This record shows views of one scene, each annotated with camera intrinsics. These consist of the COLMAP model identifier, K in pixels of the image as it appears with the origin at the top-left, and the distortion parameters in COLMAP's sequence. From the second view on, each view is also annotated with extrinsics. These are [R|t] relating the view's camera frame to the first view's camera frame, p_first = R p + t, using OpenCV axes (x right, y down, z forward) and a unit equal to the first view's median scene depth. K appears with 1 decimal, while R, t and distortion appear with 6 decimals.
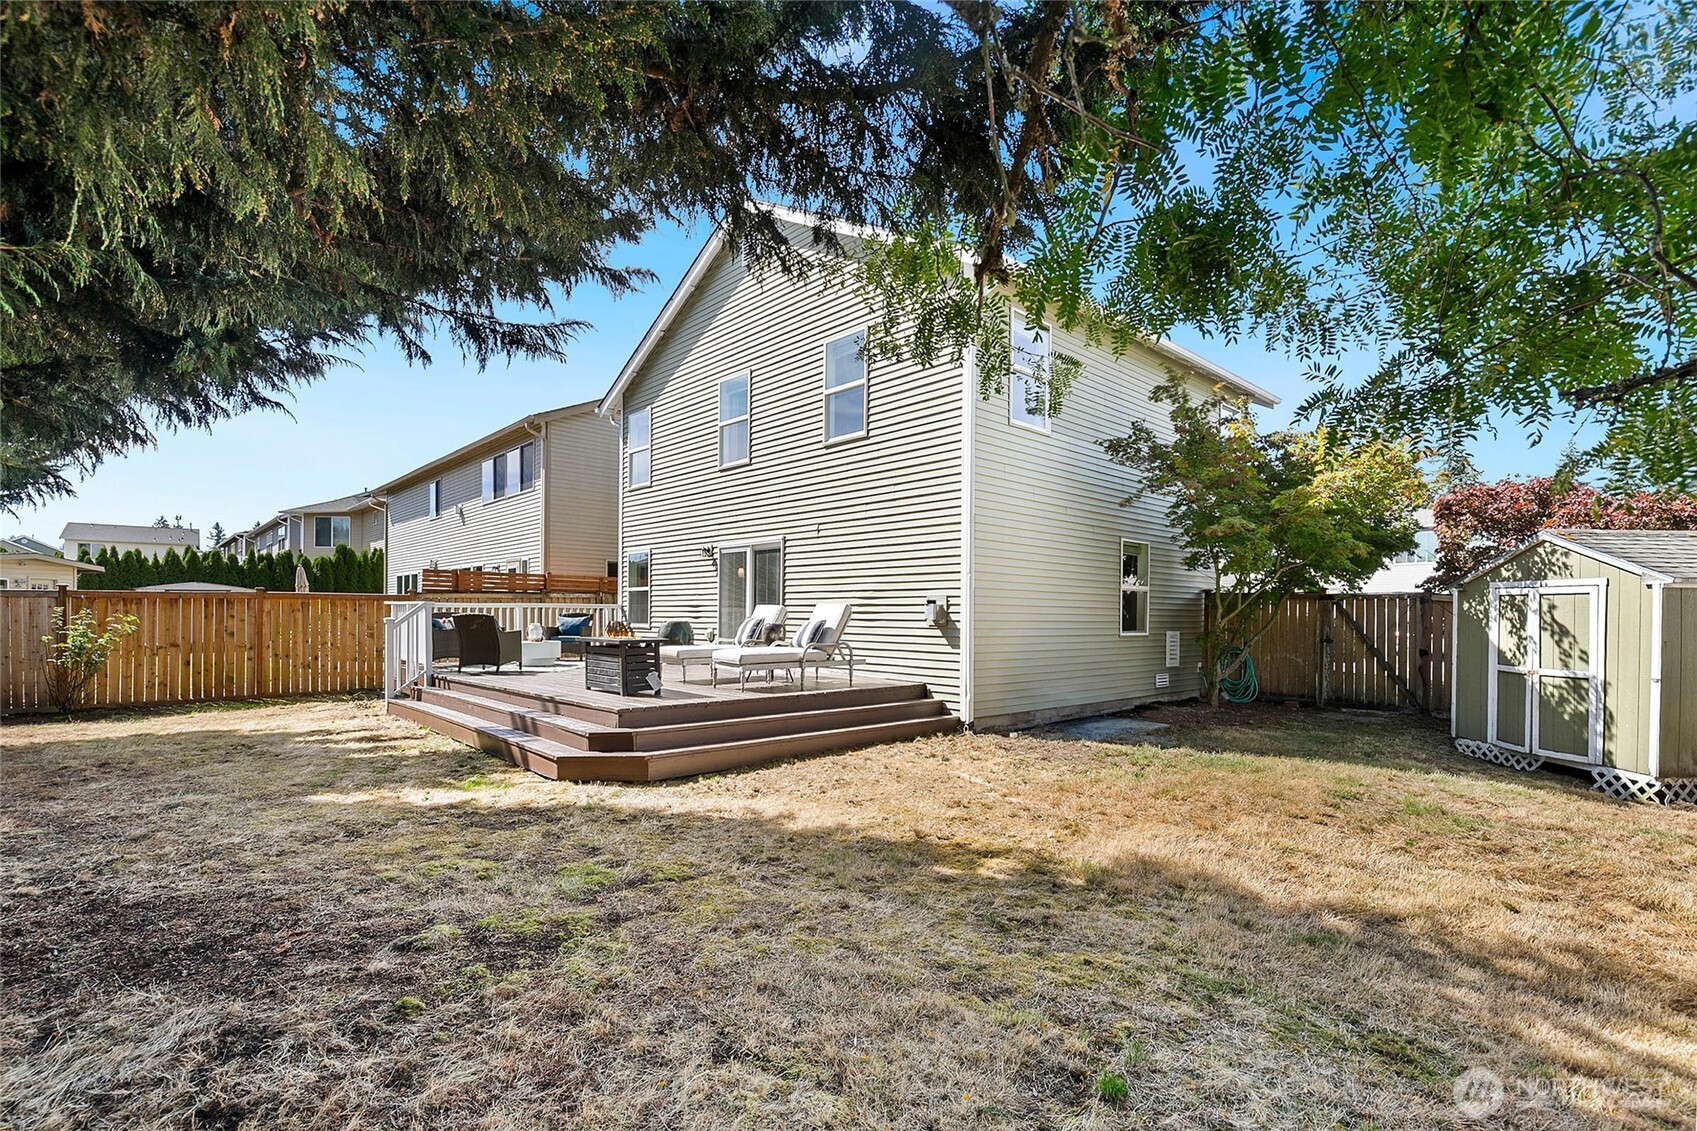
lens RADIAL K [[784.8, 0, 862.4], [0, 784.8, 572.1], [0, 0, 1]] dist [-0.000231, -0.000038]
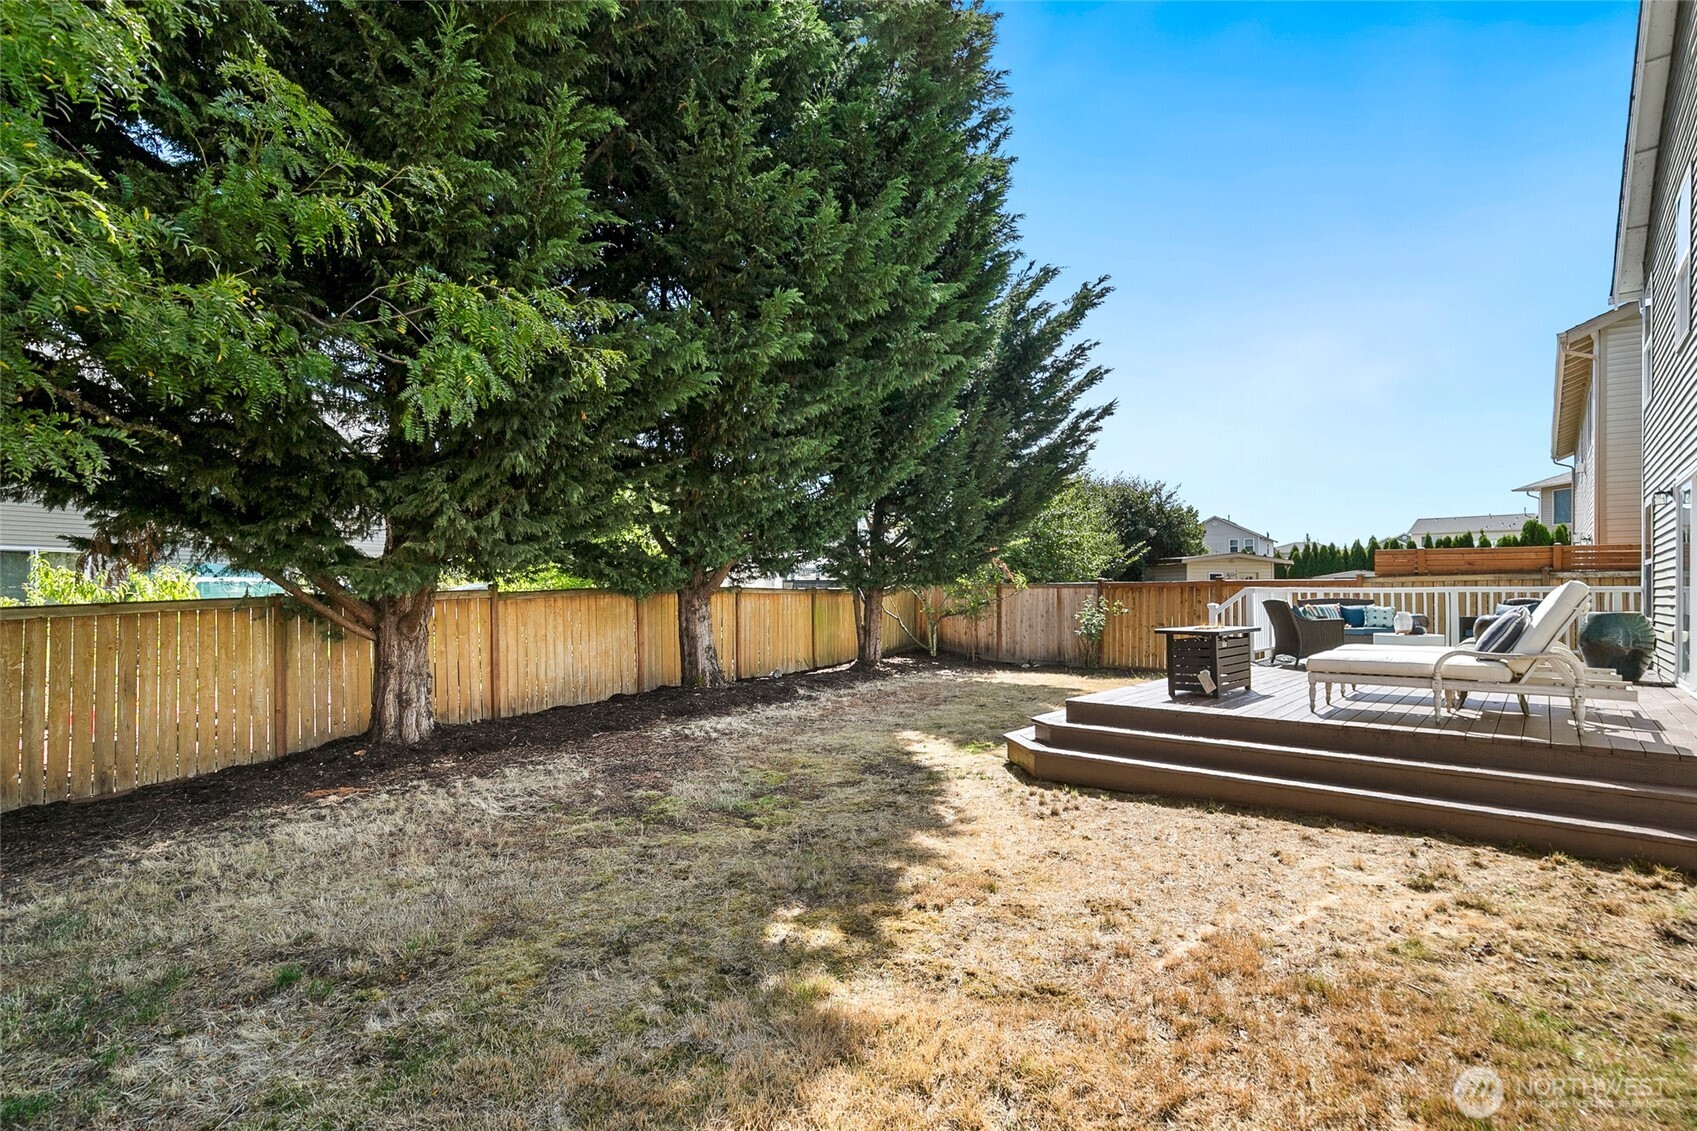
lens RADIAL K [[836.5, 0, 848.6], [0, 836.5, 583.1], [0, 0, 1]] dist [-0.000282, 0.000605]
pose [[0.130498, -0.016084, -0.991318, 0.454341], [0.040937, 0.999103, -0.010821, 0.031490], [0.990603, -0.039169, 0.131040, 0.460781]]
